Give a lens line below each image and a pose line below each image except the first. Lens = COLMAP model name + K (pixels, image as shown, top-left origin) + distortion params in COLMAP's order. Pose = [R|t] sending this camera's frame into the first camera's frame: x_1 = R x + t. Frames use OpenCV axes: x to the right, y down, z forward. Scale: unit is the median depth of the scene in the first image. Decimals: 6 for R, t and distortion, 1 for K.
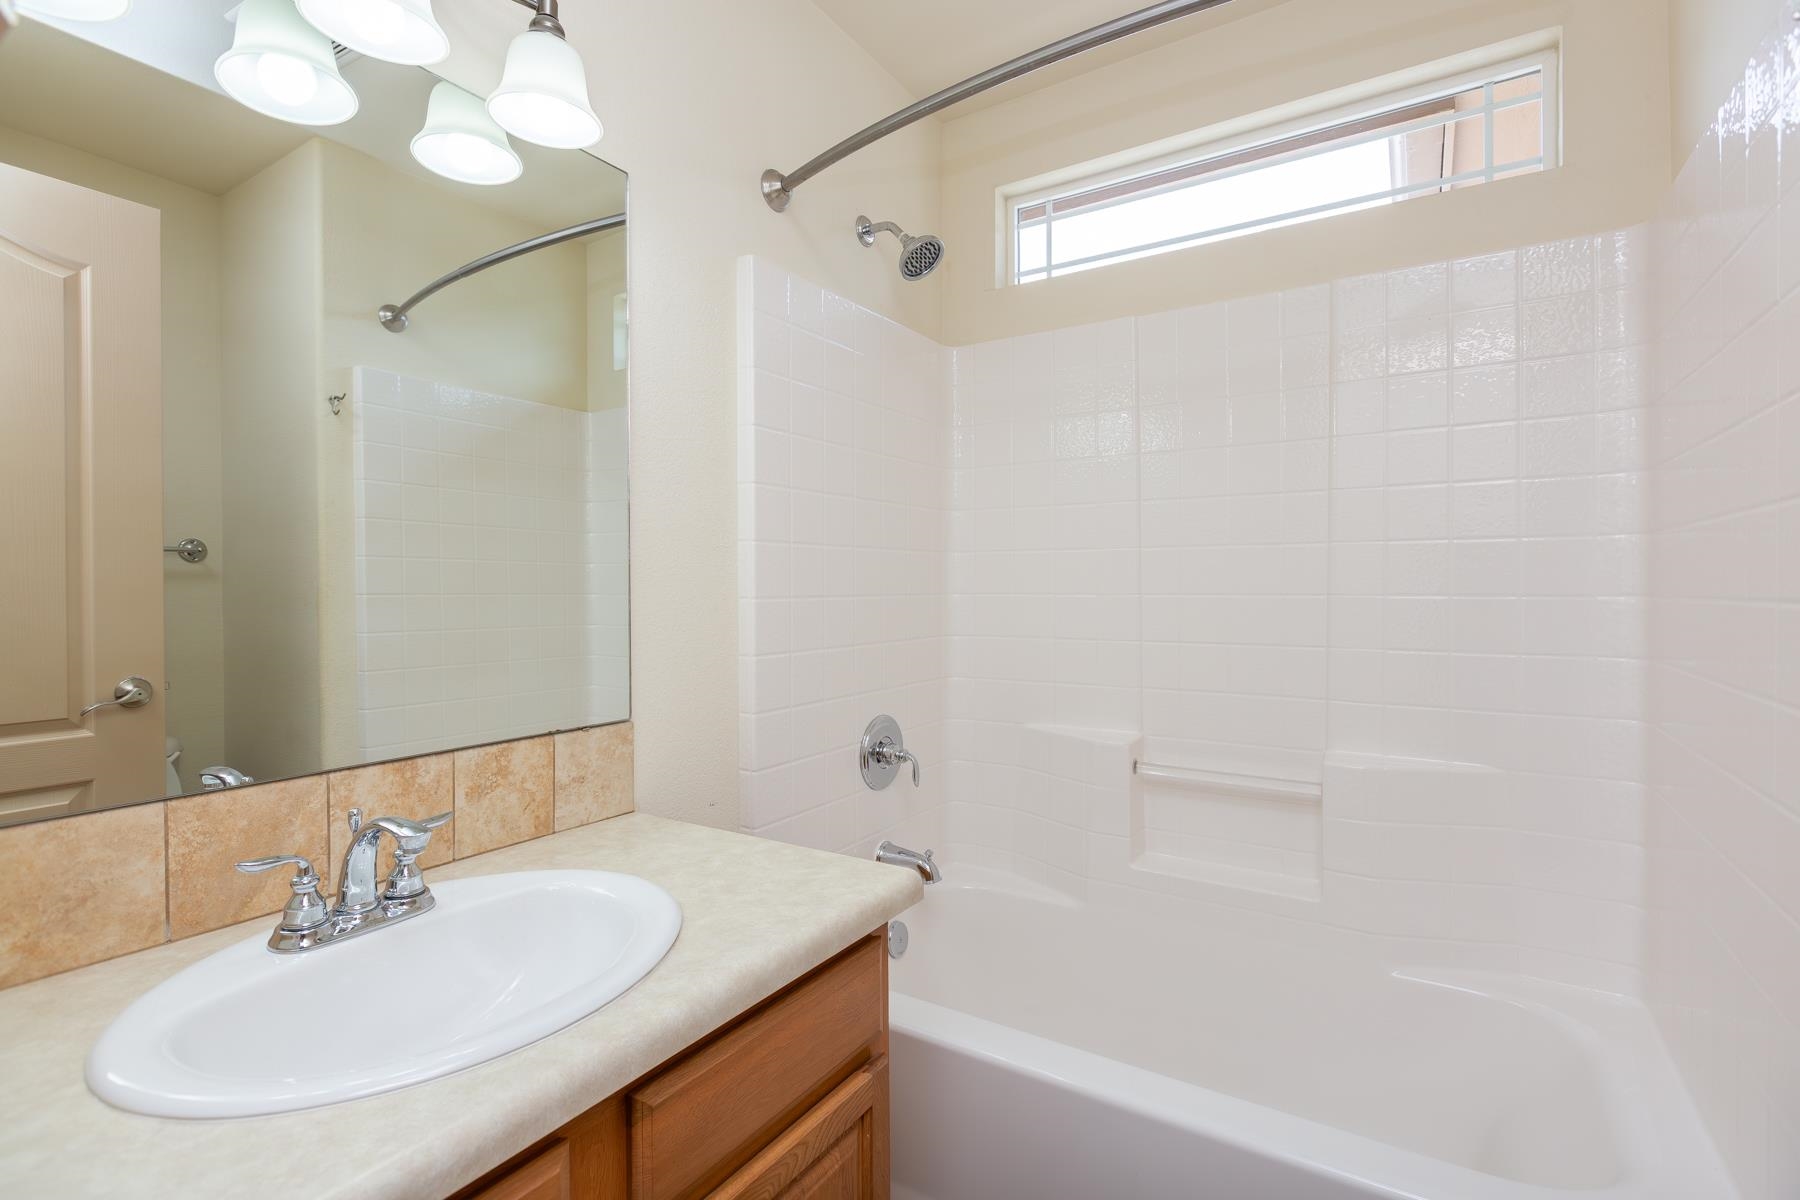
lens RADIAL K [[846.7, 0, 893.8], [0, 846.7, 589.9], [0, 0, 1]] dist [-0.020923, -0.000173]
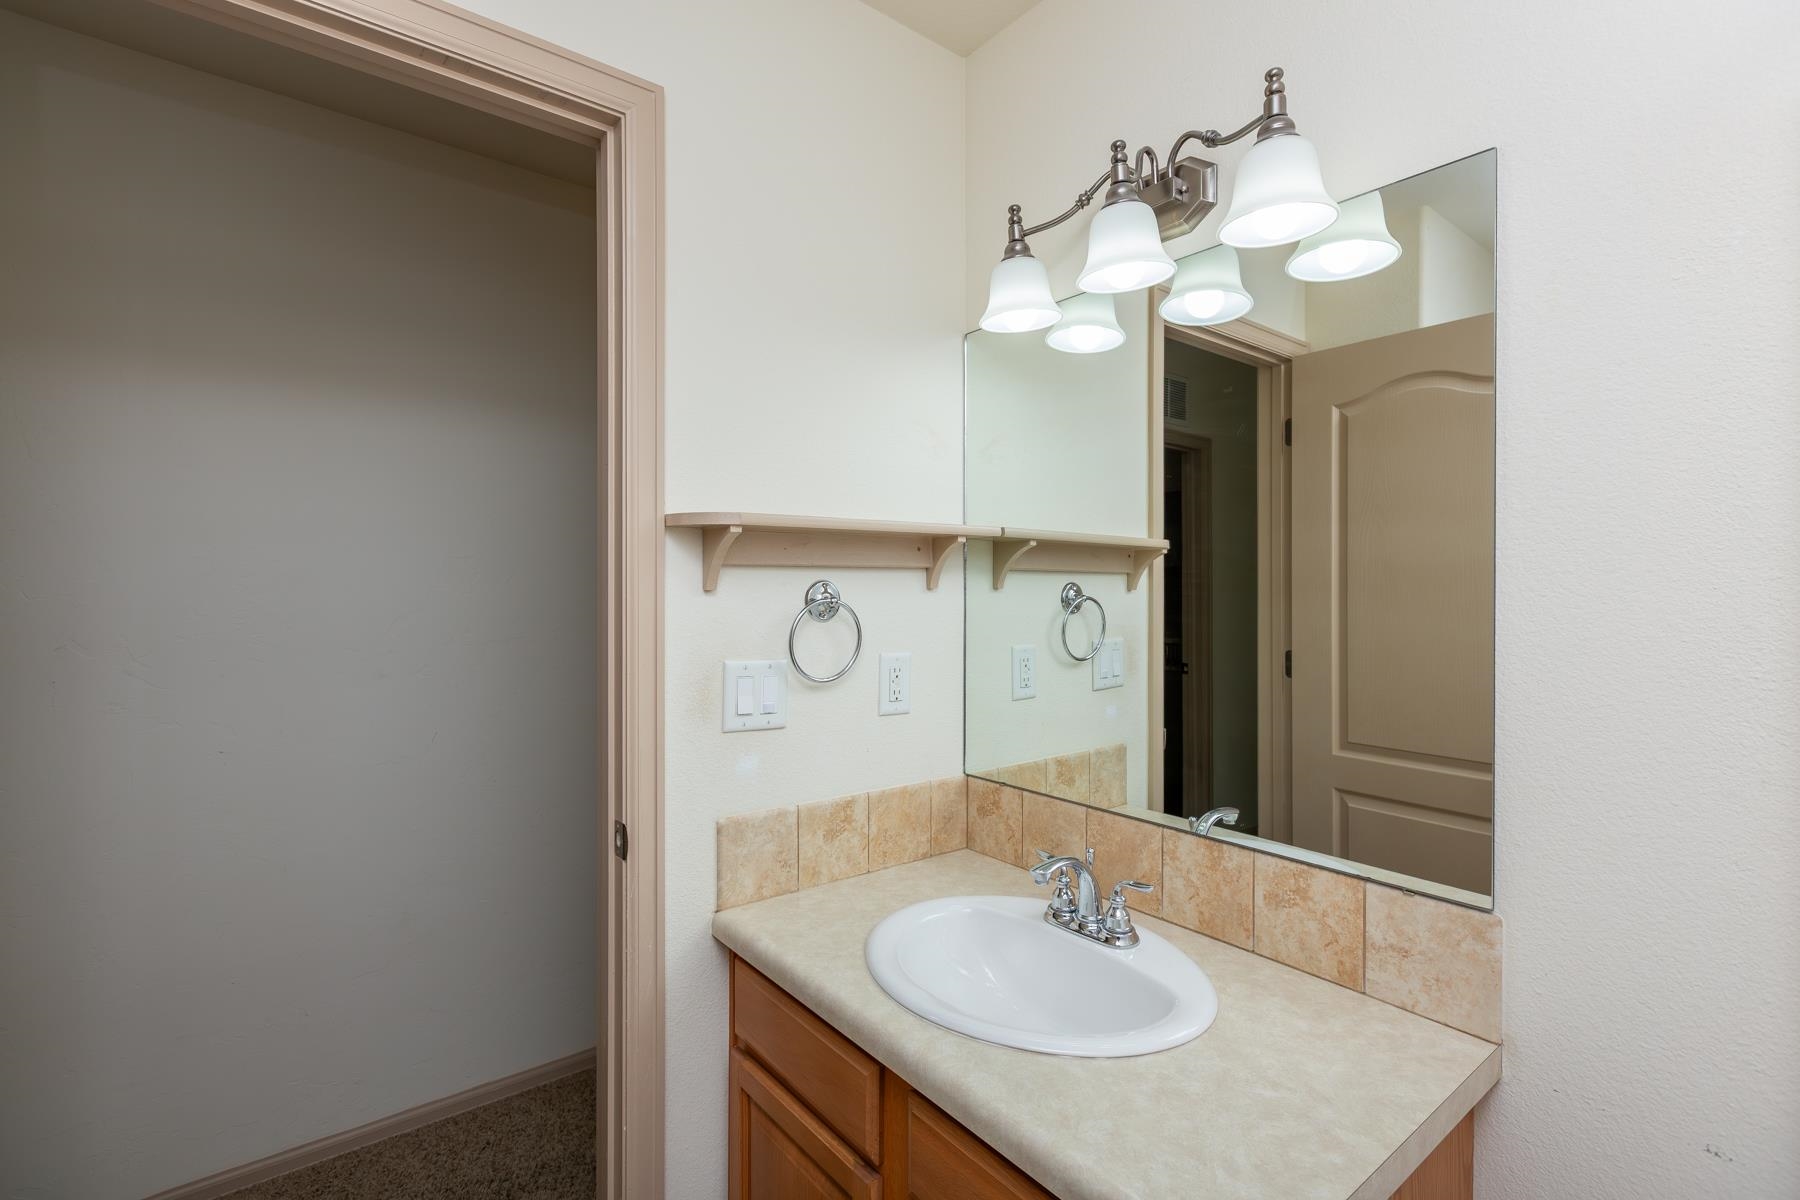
lens RADIAL K [[822.9, 0, 896.7], [0, 822.9, 598.9], [0, 0, 1]] dist [0.003452, -0.000228]
pose [[-0.344643, 0.014167, -0.938627, 0.593487], [-0.003241, 0.999862, 0.016282, -0.139960], [0.938728, 0.008653, -0.344550, 0.895476]]
